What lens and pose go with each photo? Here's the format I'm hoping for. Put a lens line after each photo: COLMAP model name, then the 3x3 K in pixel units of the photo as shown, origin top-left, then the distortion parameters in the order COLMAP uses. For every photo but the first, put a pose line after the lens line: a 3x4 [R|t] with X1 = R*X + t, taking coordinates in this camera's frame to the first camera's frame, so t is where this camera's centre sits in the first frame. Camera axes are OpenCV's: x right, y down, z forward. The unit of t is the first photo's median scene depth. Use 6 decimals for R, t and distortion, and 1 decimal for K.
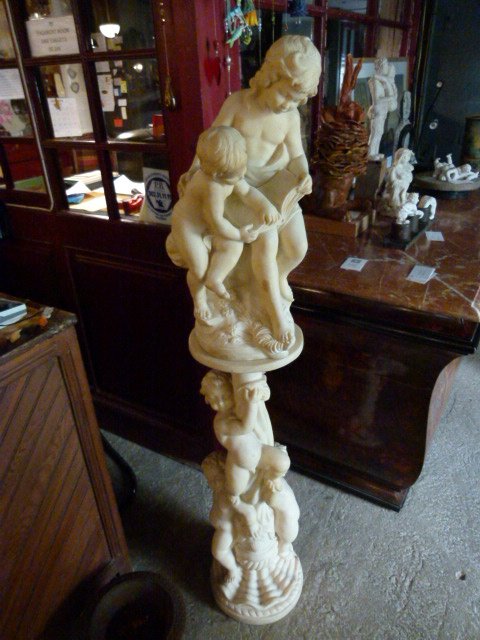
lens RADIAL K [[473.4, 0, 240.0], [0, 473.4, 320.0], [0, 0, 1]] dist [-0.072077, 0.058415]
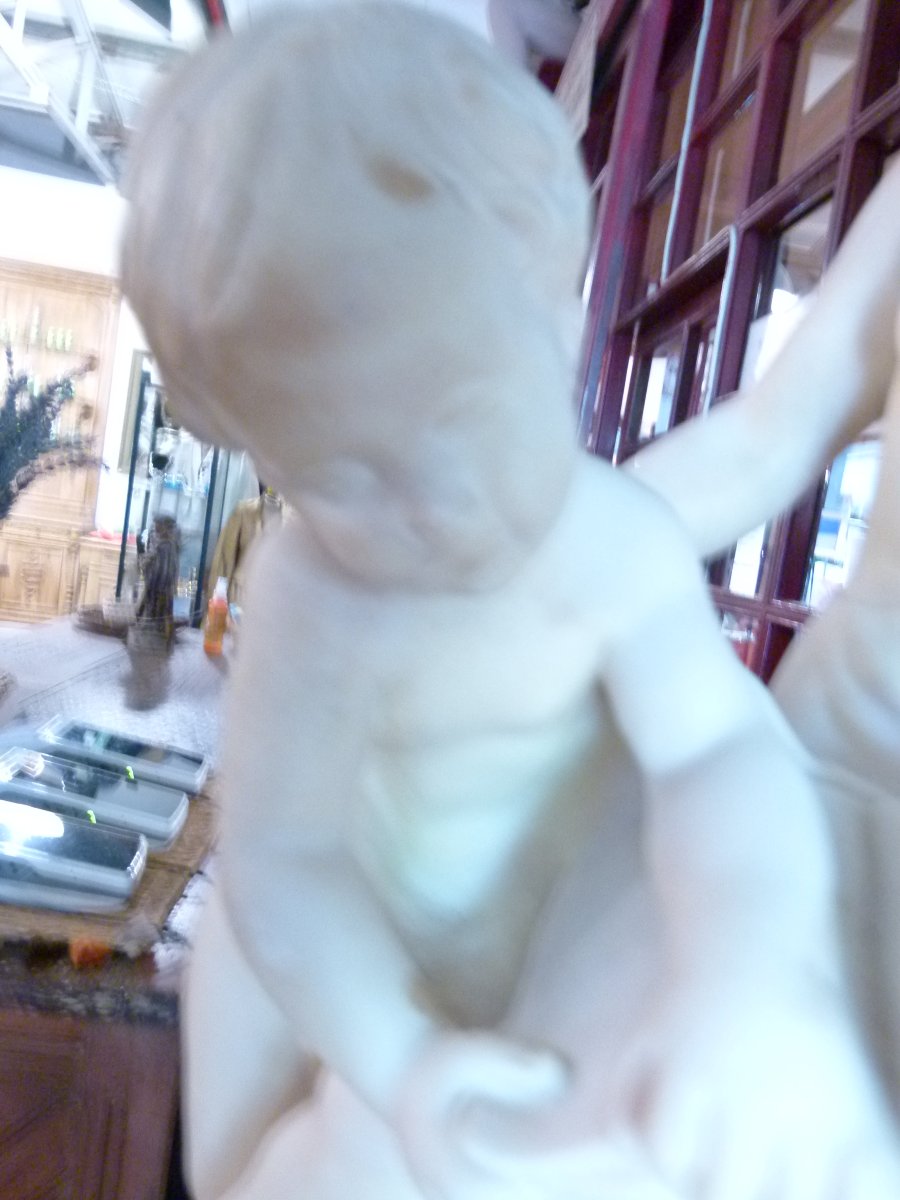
lens RADIAL K [[887.5, 0, 450.0], [0, 887.5, 600.0], [0, 0, 1]] dist [-0.072077, 0.058415]
pose [[0.565799, 0.197799, -0.800466, 0.121814], [-0.538800, 0.823556, -0.177339, -0.214865], [0.624152, 0.531630, 0.572542, 0.755523]]
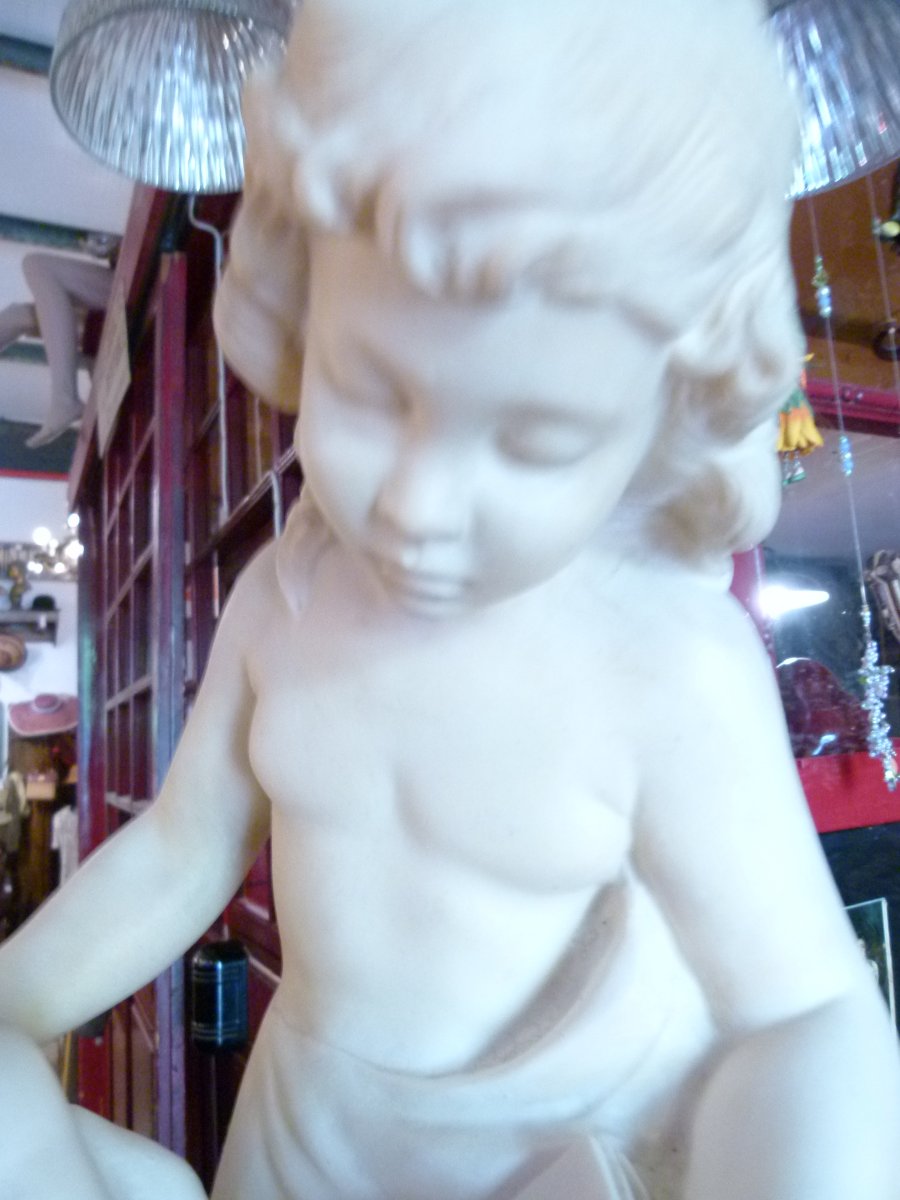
lens RADIAL K [[887.5, 0, 450.0], [0, 887.5, 600.0], [0, 0, 1]] dist [-0.072077, 0.058415]
pose [[0.845613, -0.096972, -0.524915, 0.166487], [-0.222671, 0.829636, -0.511979, -0.300196], [0.485136, 0.549819, 0.679958, 0.758964]]
